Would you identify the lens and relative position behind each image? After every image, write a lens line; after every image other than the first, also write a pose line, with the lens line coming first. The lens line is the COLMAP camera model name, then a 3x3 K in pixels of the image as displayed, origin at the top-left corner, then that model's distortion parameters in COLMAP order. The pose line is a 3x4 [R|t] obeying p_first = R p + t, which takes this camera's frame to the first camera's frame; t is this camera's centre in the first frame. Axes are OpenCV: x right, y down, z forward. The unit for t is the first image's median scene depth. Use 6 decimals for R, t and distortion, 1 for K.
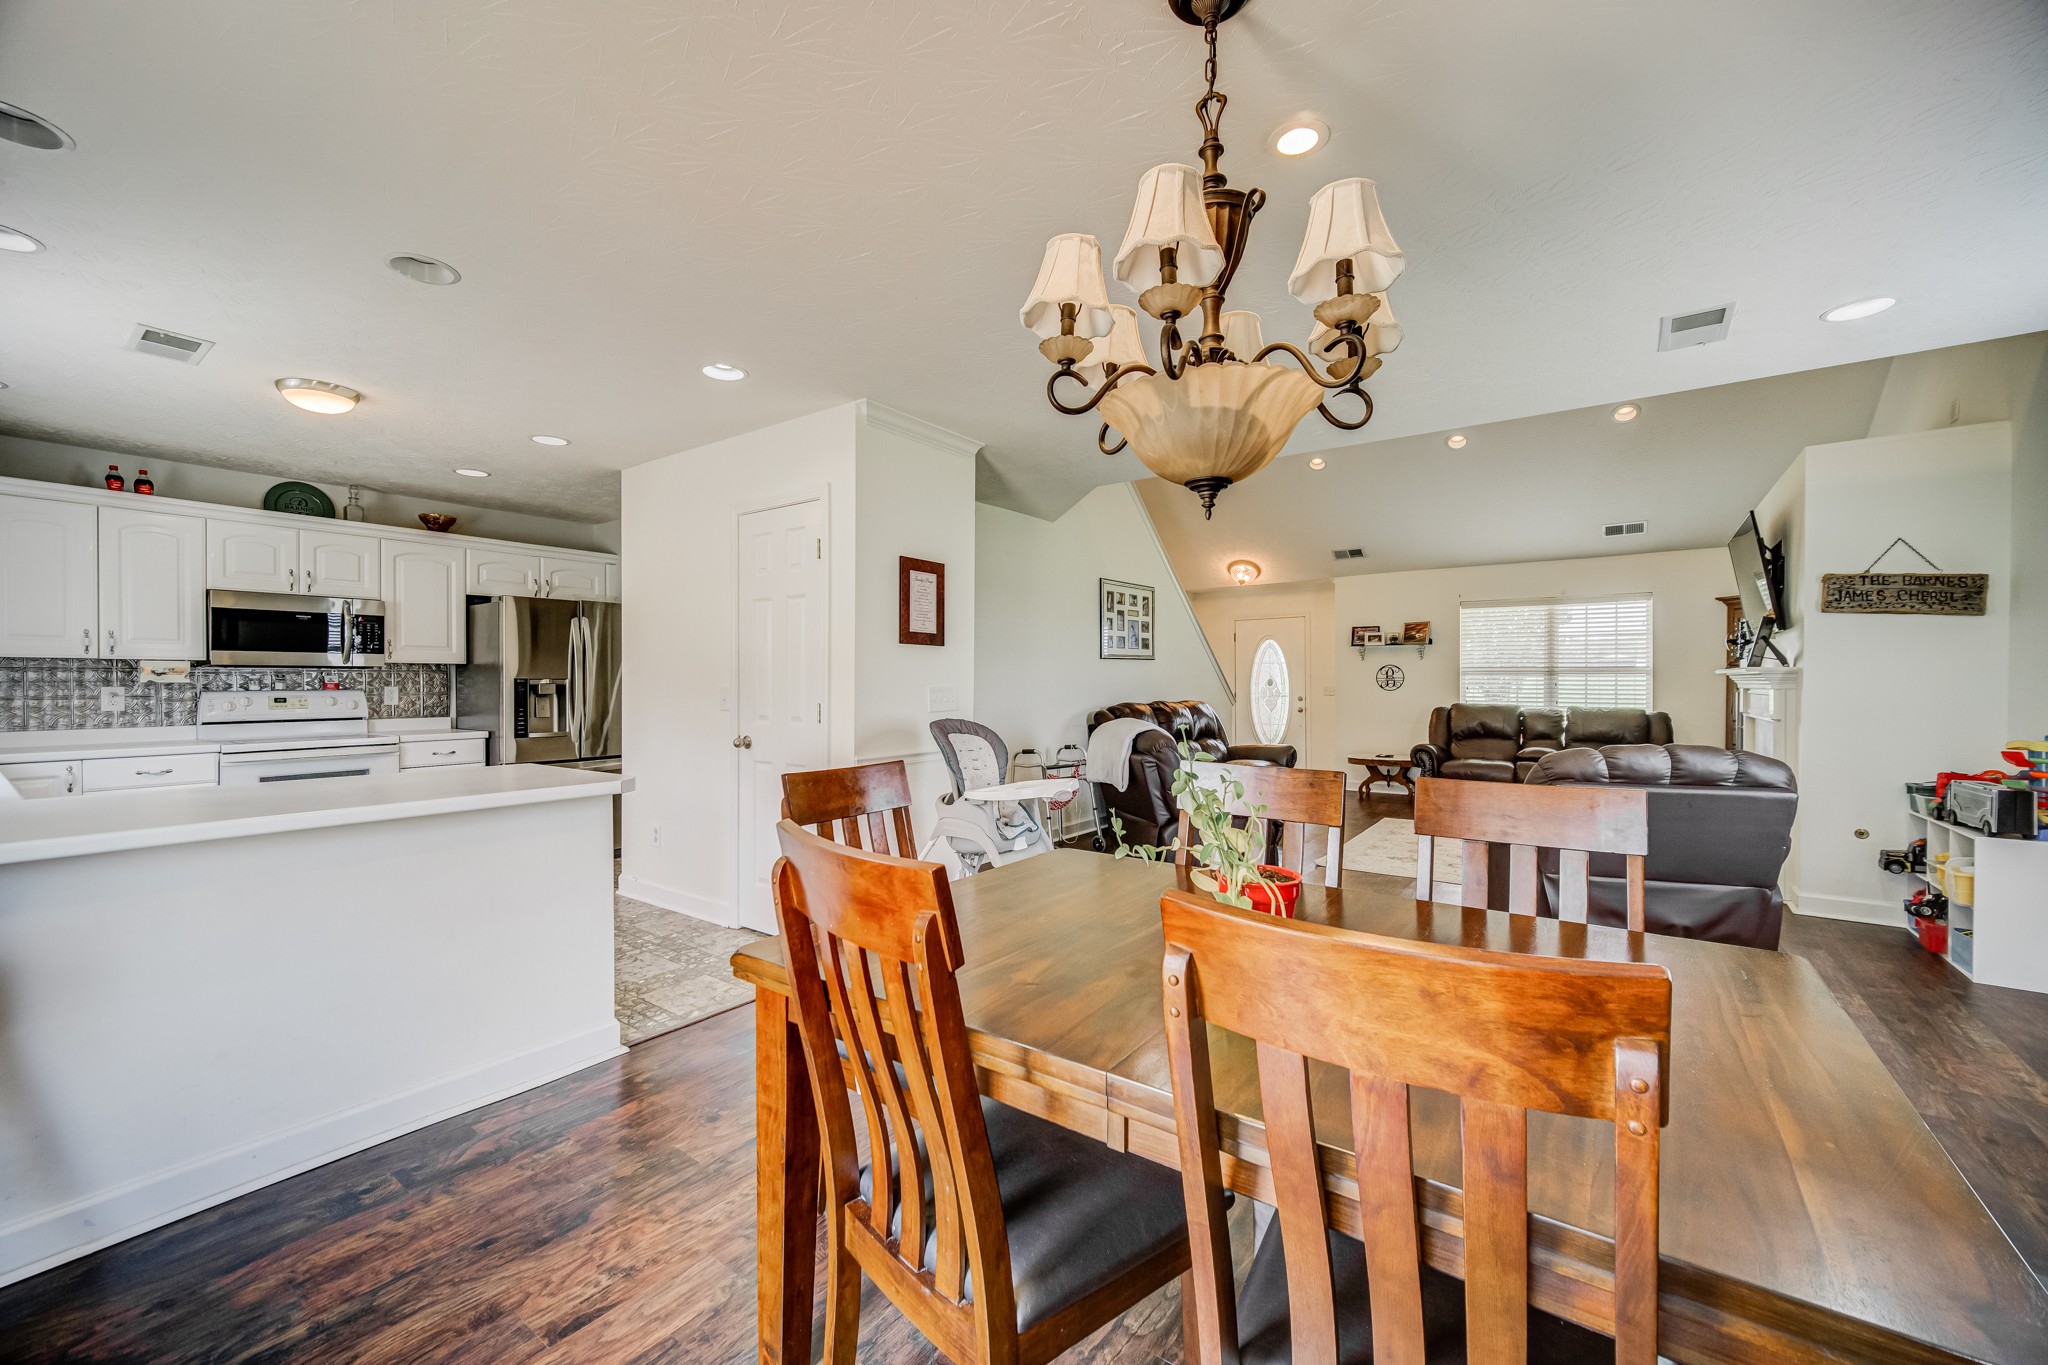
lens RADIAL K [[805.4, 0, 1016.0], [0, 805.4, 687.1], [0, 0, 1]] dist [0.000481, 0.000429]
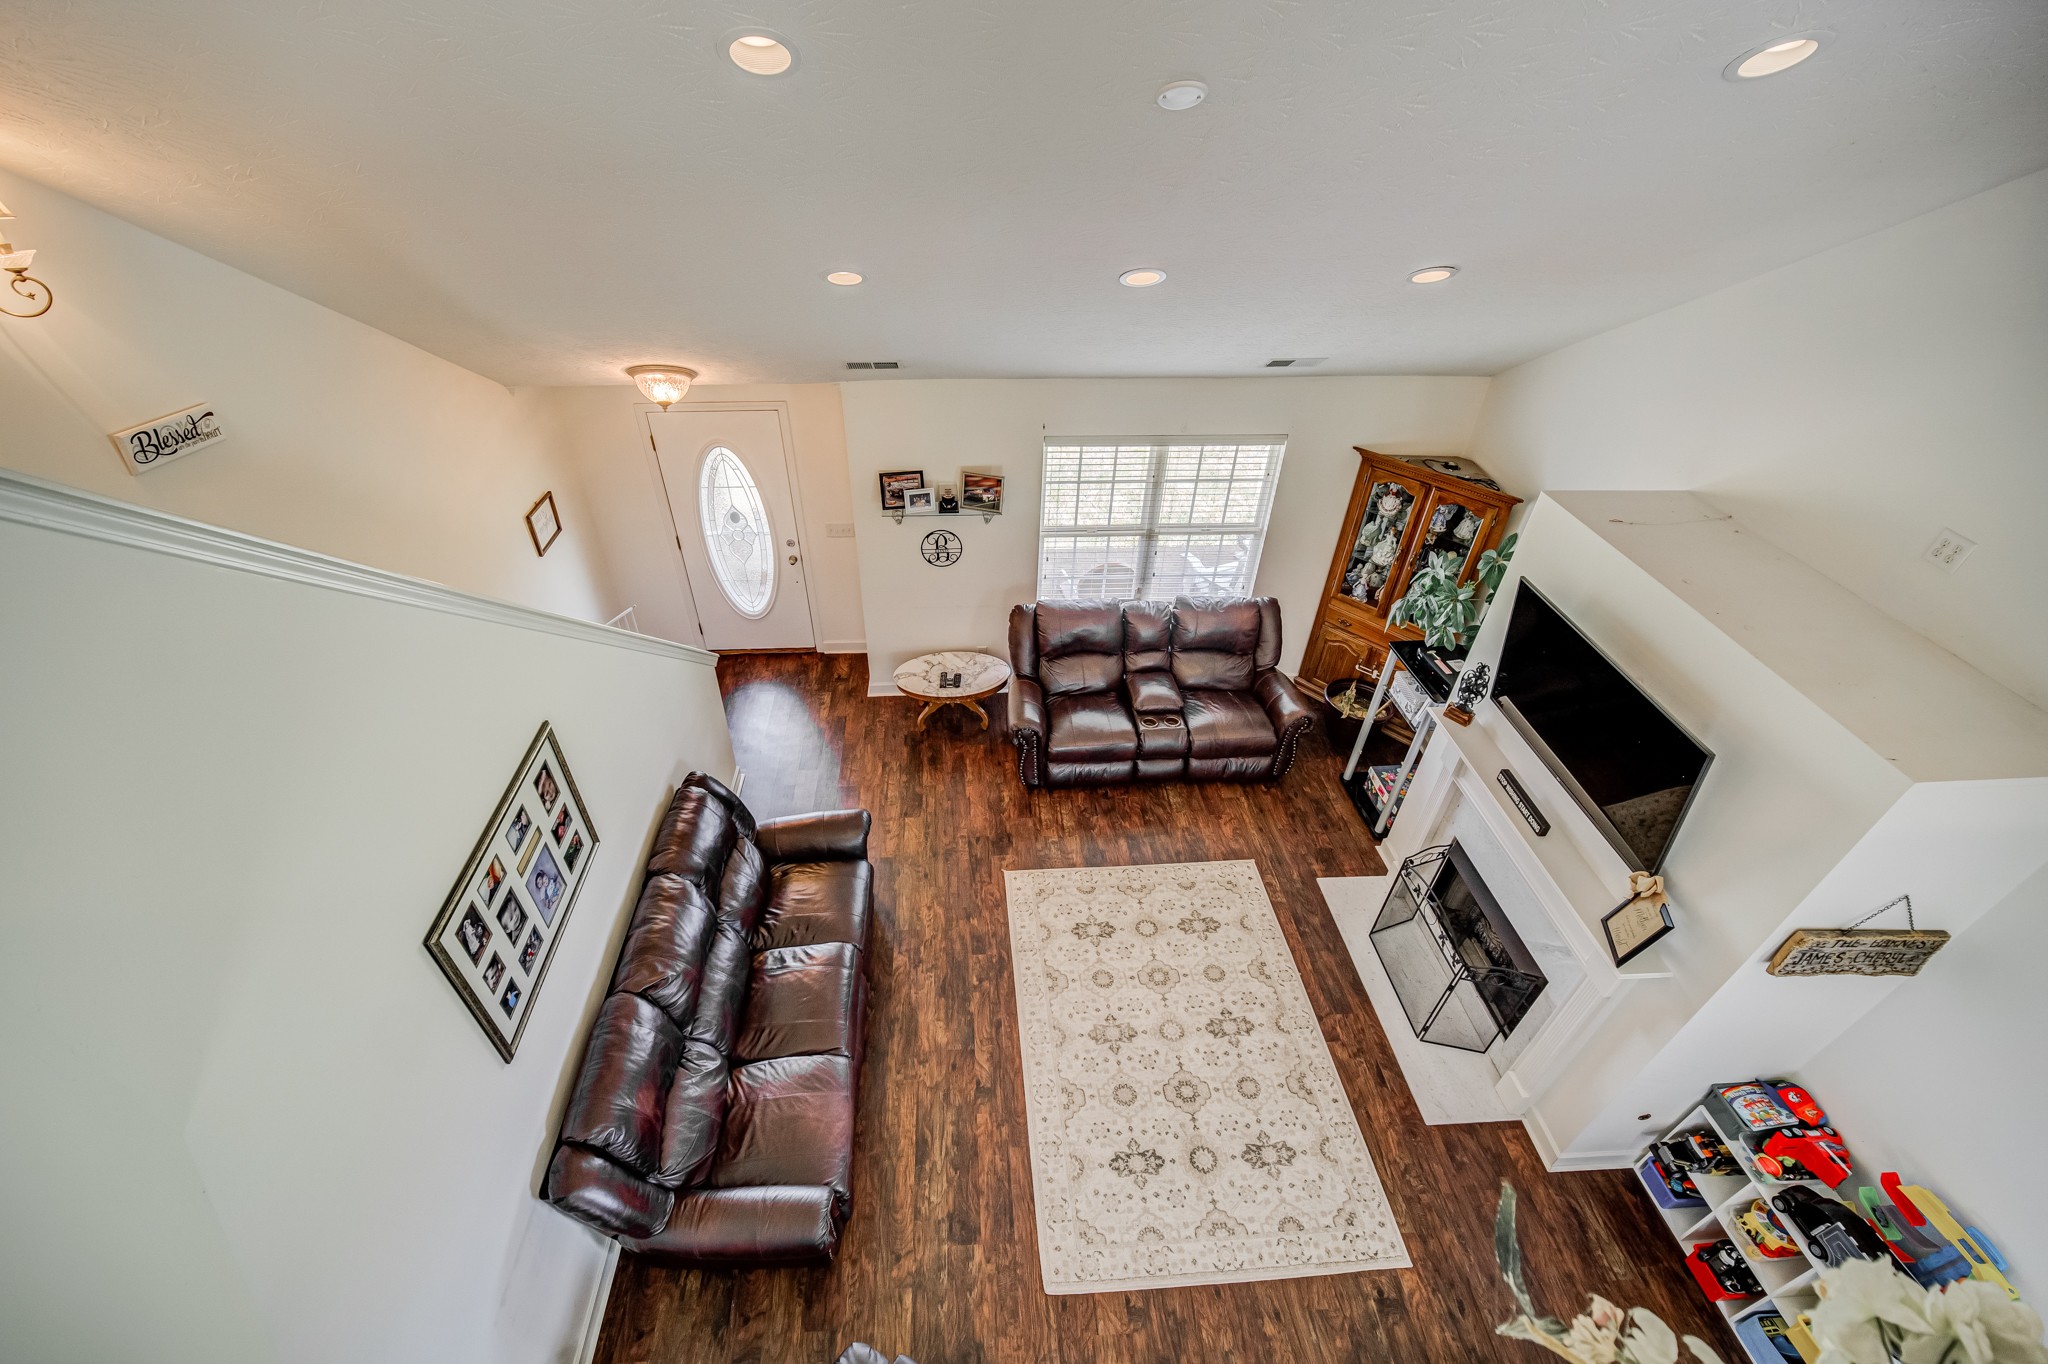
lens RADIAL K [[856.2, 0, 994.1], [0, 856.2, 702.5], [0, 0, 1]] dist [-0.001600, -0.000007]
pose [[0.772621, -0.388759, 0.501920, 0.133879], [-0.005294, 0.786617, 0.617419, -0.396912], [-0.634846, -0.479688, 0.605698, 0.608850]]
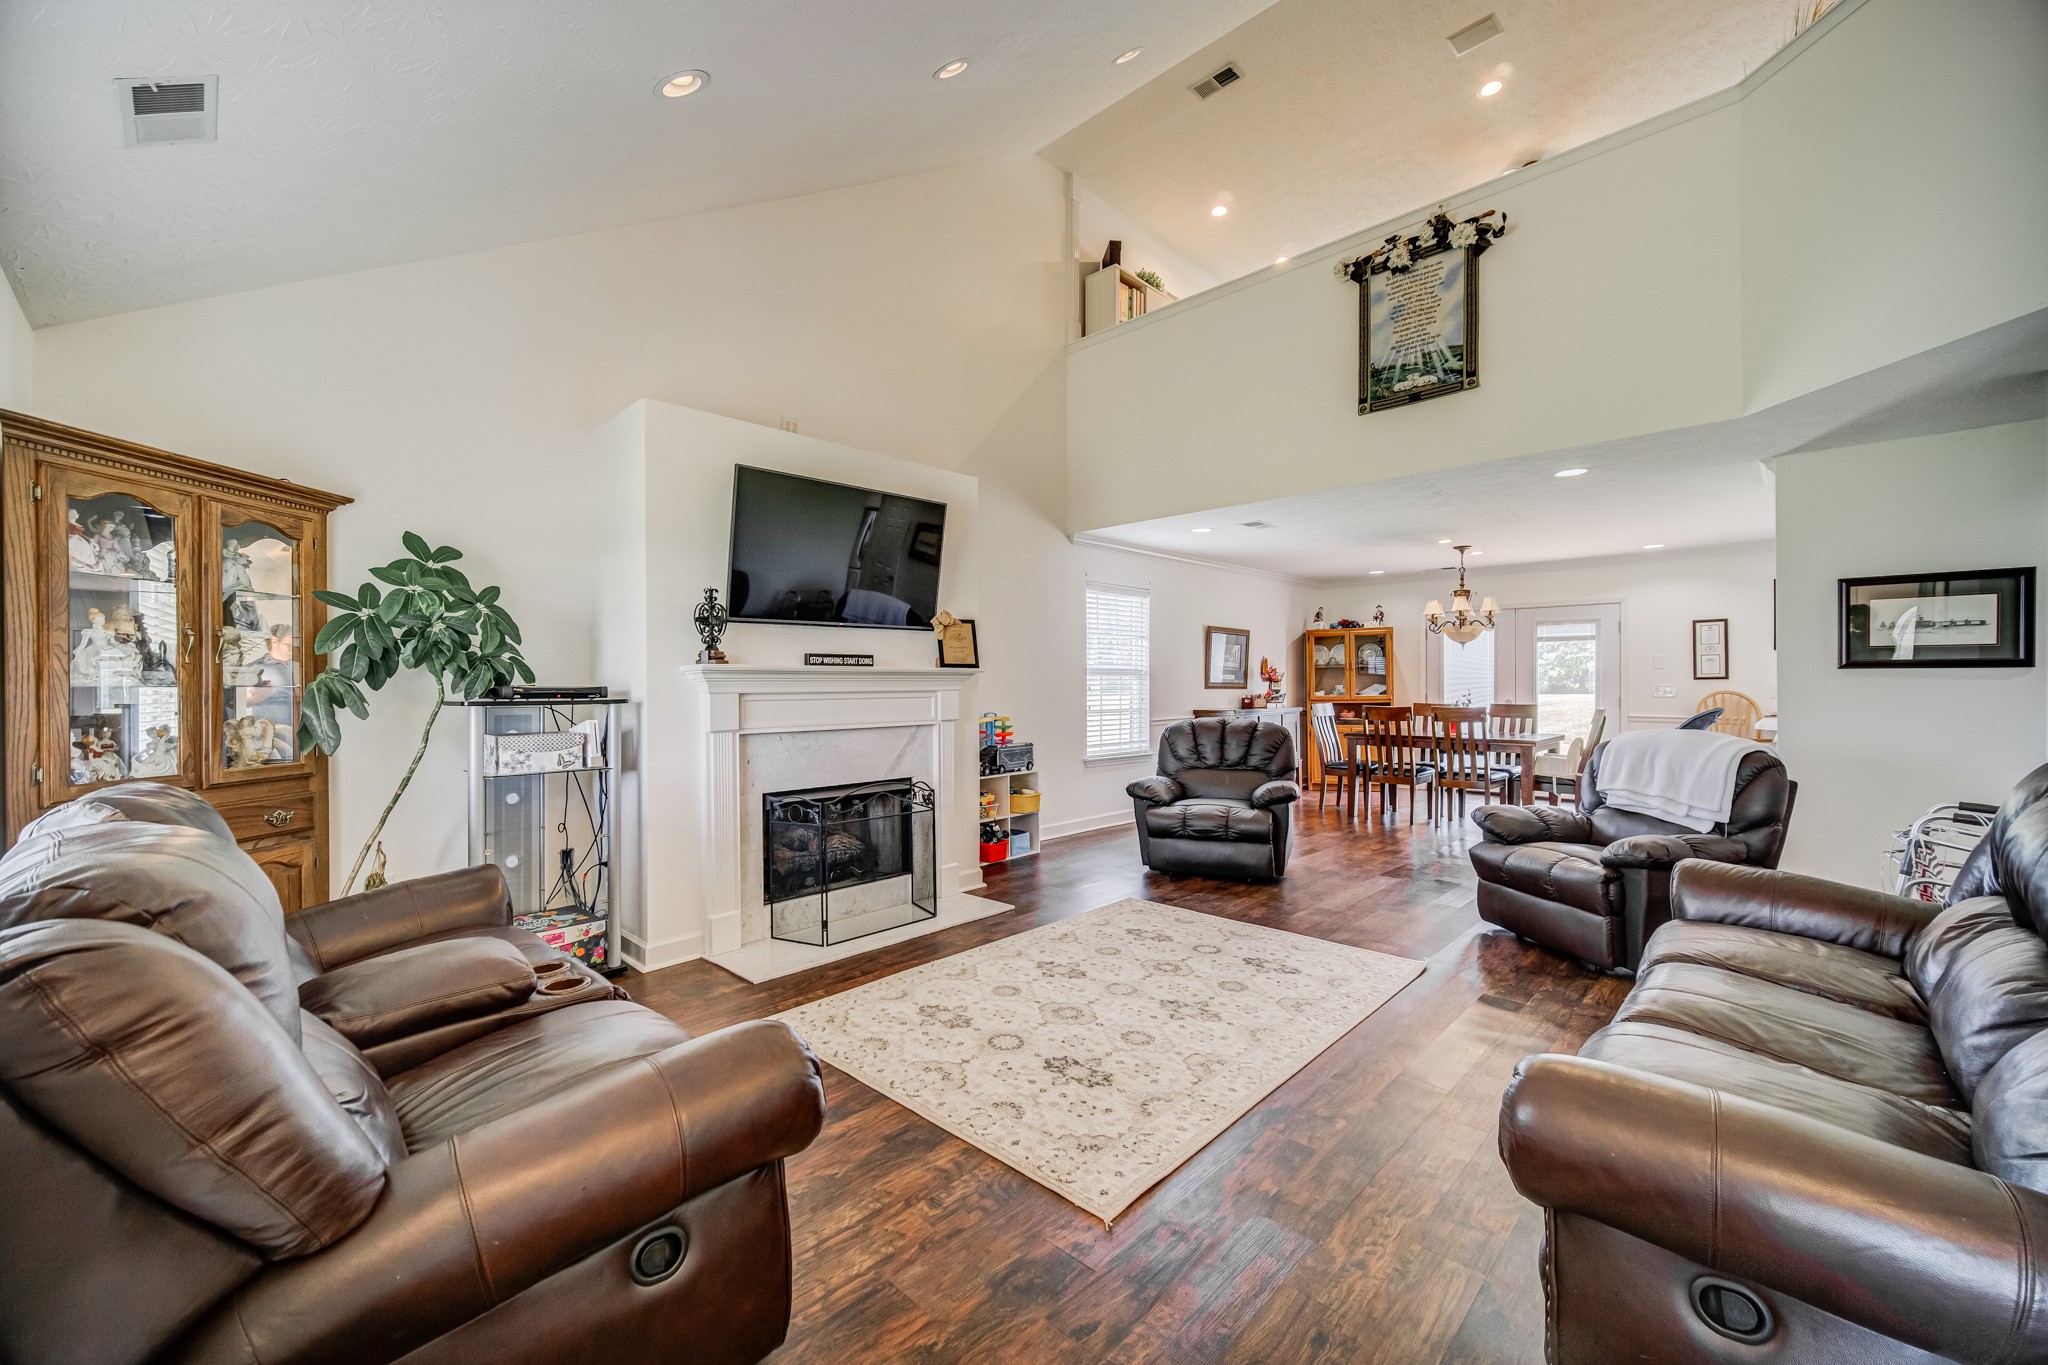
lens RADIAL K [[805.4, 0, 1016.0], [0, 805.4, 687.1], [0, 0, 1]] dist [0.000481, 0.000429]
pose [[-0.989830, 0.002217, 0.142239, 0.438286], [0.004119, 0.999906, 0.013083, -0.009034], [-0.142196, 0.013536, -0.989746, 1.215989]]
